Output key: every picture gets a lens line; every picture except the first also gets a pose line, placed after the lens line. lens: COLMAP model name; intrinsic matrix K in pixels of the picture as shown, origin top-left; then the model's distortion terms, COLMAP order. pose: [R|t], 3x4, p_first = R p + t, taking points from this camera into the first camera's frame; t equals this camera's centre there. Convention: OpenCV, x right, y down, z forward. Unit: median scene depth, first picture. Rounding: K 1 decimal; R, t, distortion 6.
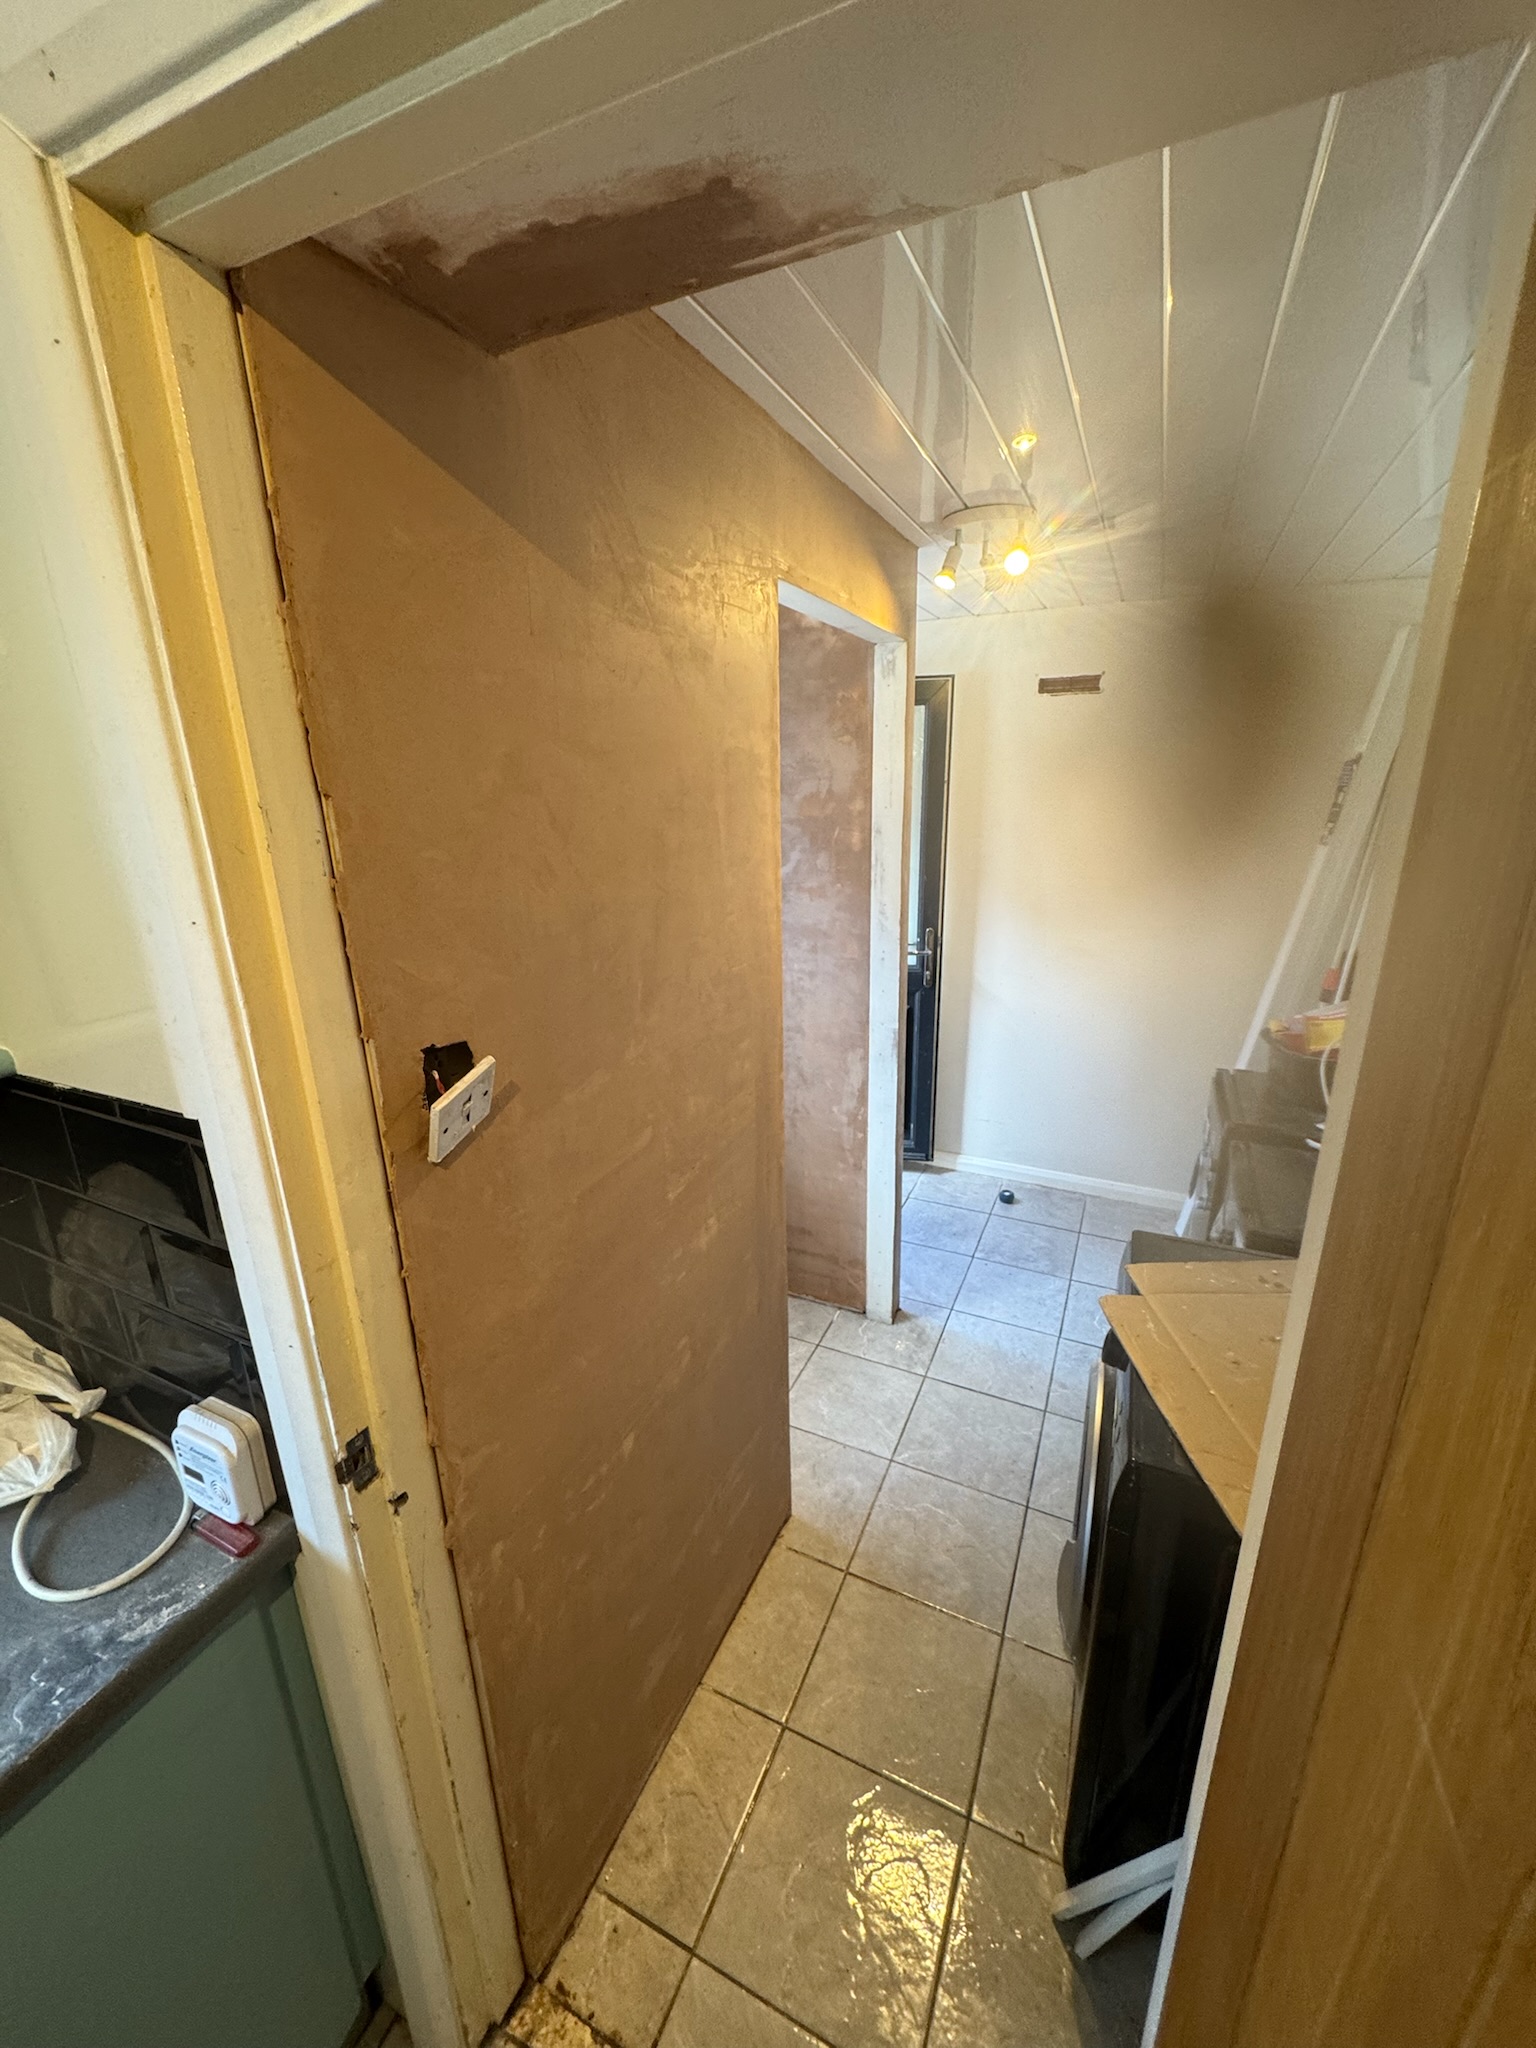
lens RADIAL K [[811.9, 0, 771.5], [0, 811.9, 1022.9], [0, 0, 1]] dist [-0.003249, -0.000018]
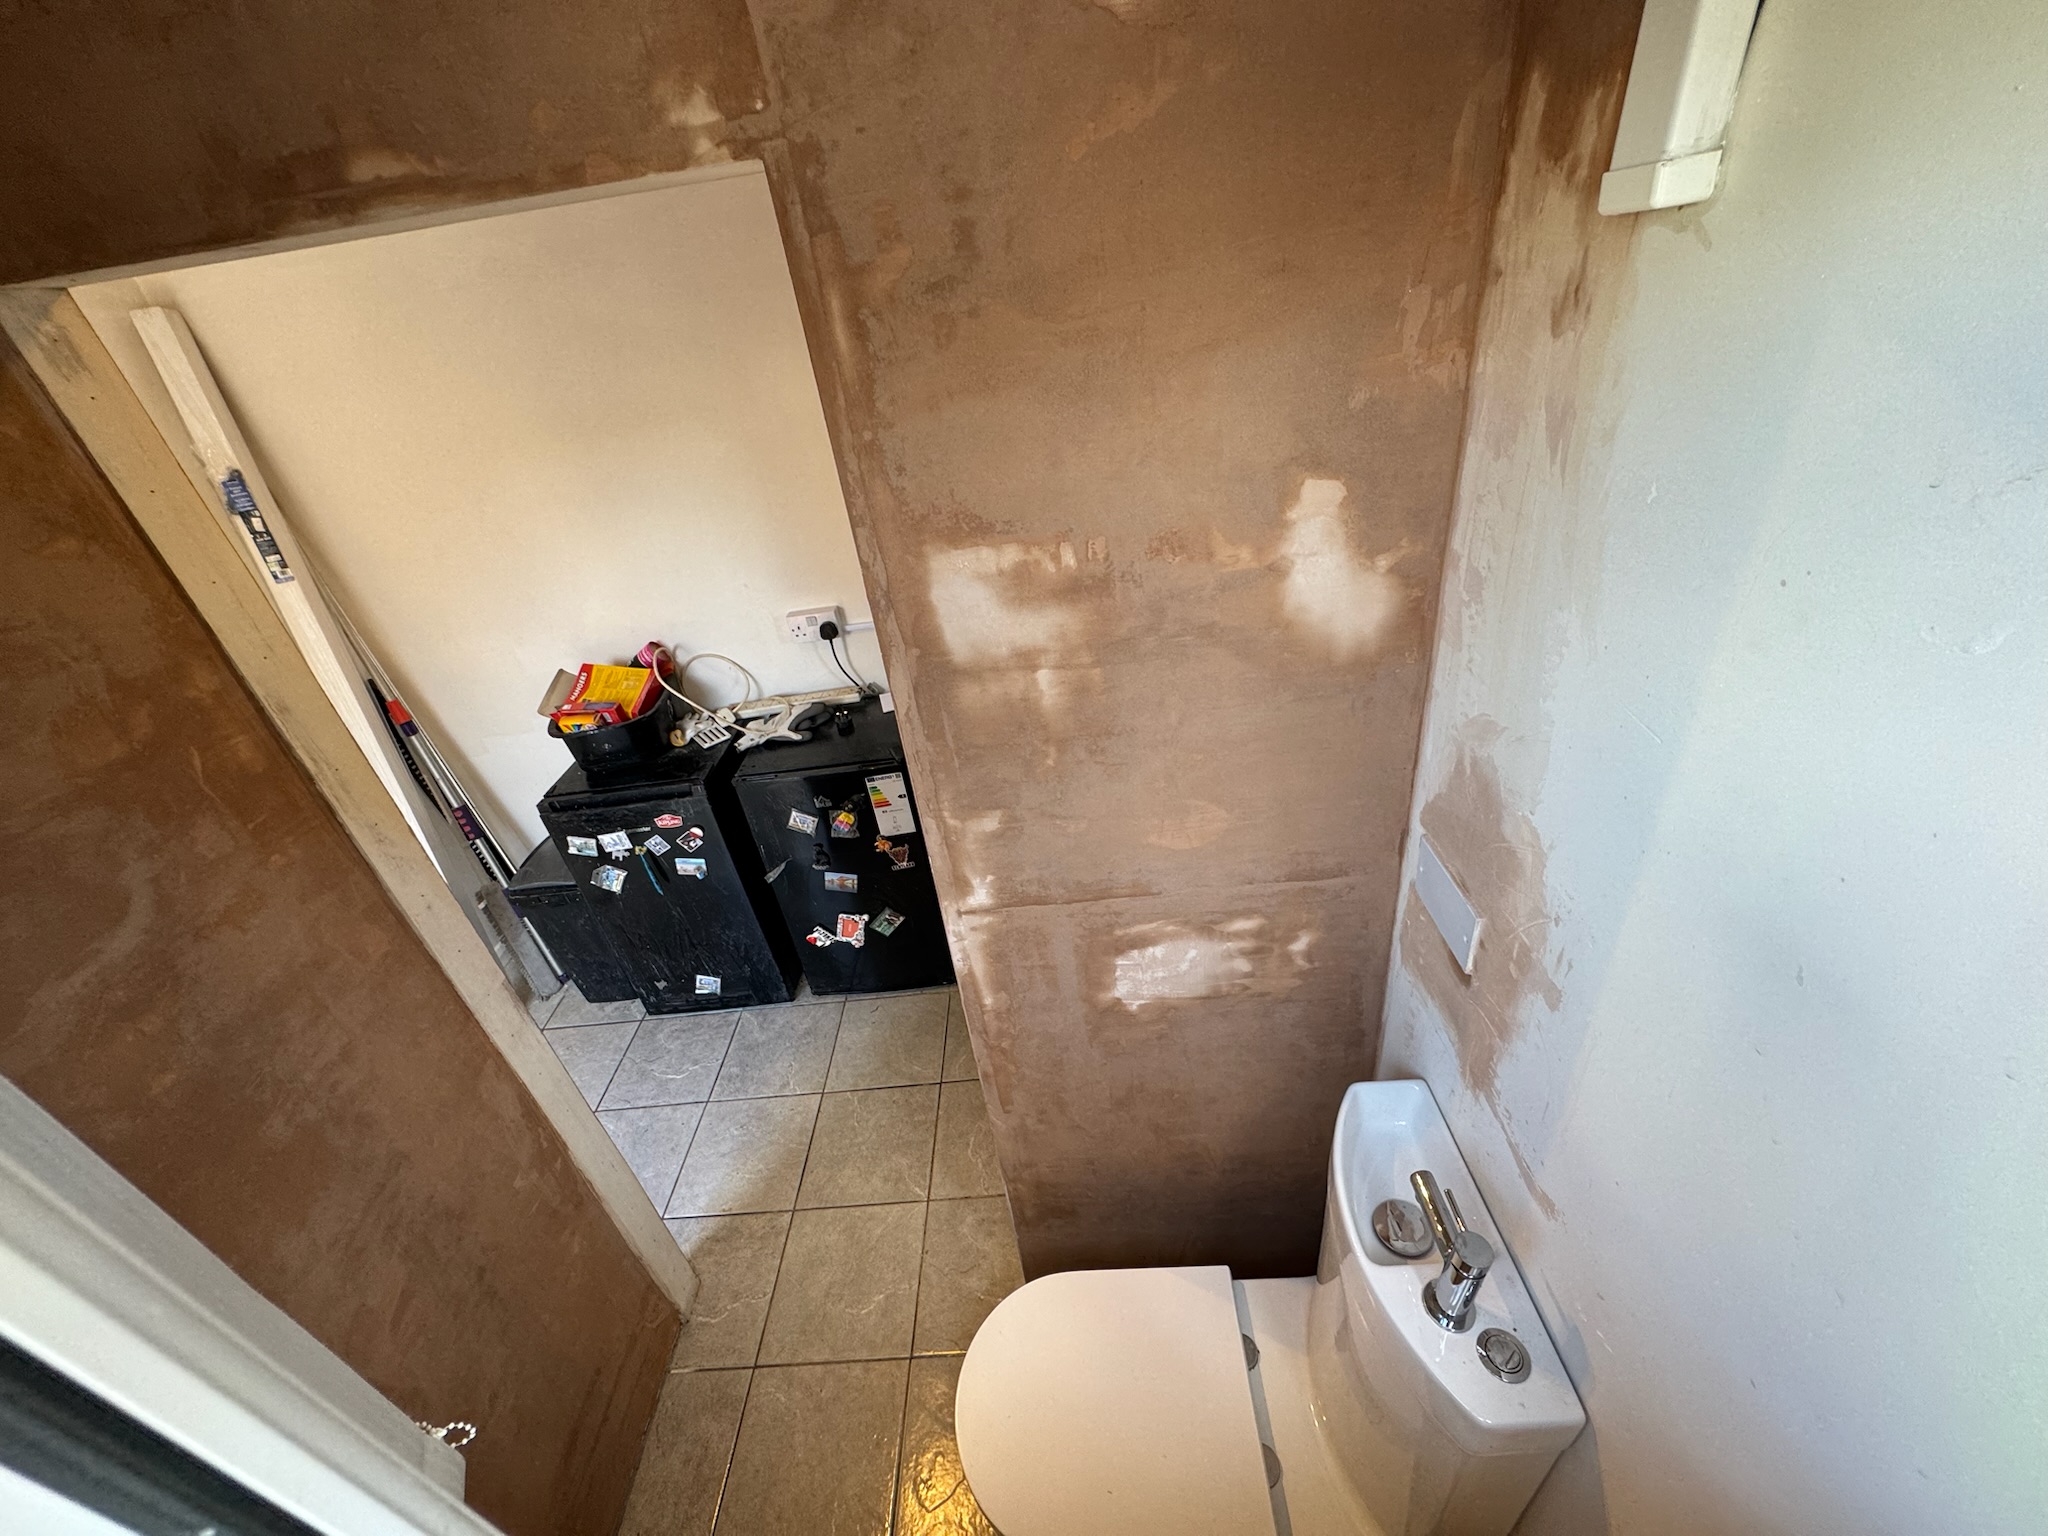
lens RADIAL K [[811.9, 0, 1021.1], [0, 811.9, 764.6], [0, 0, 1]] dist [-0.003249, -0.000018]
pose [[-0.408507, -0.411653, 0.814655, -0.416742], [0.394620, 0.725145, 0.564304, -0.291776], [-0.823041, 0.552001, -0.133781, 0.688433]]
